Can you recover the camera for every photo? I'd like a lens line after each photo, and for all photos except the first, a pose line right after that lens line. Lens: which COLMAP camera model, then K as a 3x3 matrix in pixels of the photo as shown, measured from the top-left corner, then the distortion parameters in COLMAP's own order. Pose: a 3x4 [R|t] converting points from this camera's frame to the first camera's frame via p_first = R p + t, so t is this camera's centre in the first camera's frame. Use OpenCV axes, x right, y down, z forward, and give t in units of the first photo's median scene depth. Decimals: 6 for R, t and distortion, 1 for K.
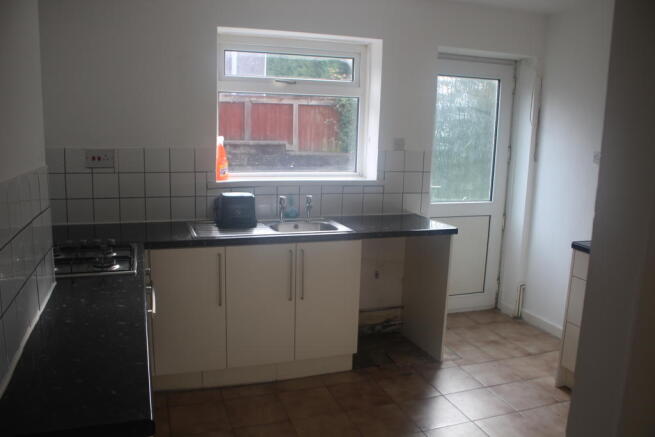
lens RADIAL K [[546.7, 0, 327.5], [0, 546.7, 218.5], [0, 0, 1]] dist [-0.088620, 0.006763]
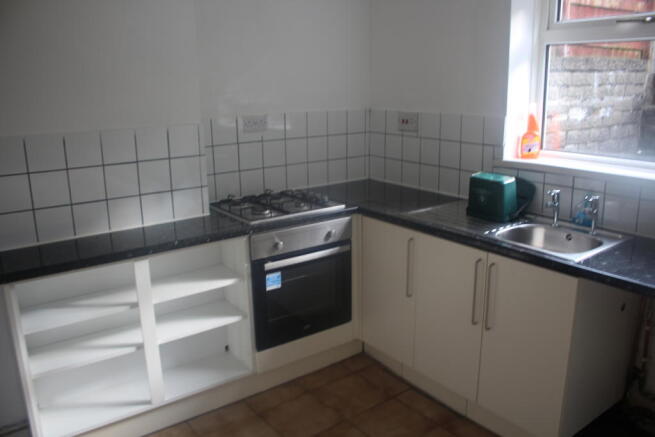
lens RADIAL K [[546.7, 0, 327.5], [0, 546.7, 218.5], [0, 0, 1]] dist [-0.088620, 0.006763]
pose [[0.308266, 0.208788, -0.928106, 0.512970], [-0.146495, 0.974399, 0.170544, -0.086654], [0.939953, 0.083390, 0.330960, 0.536441]]
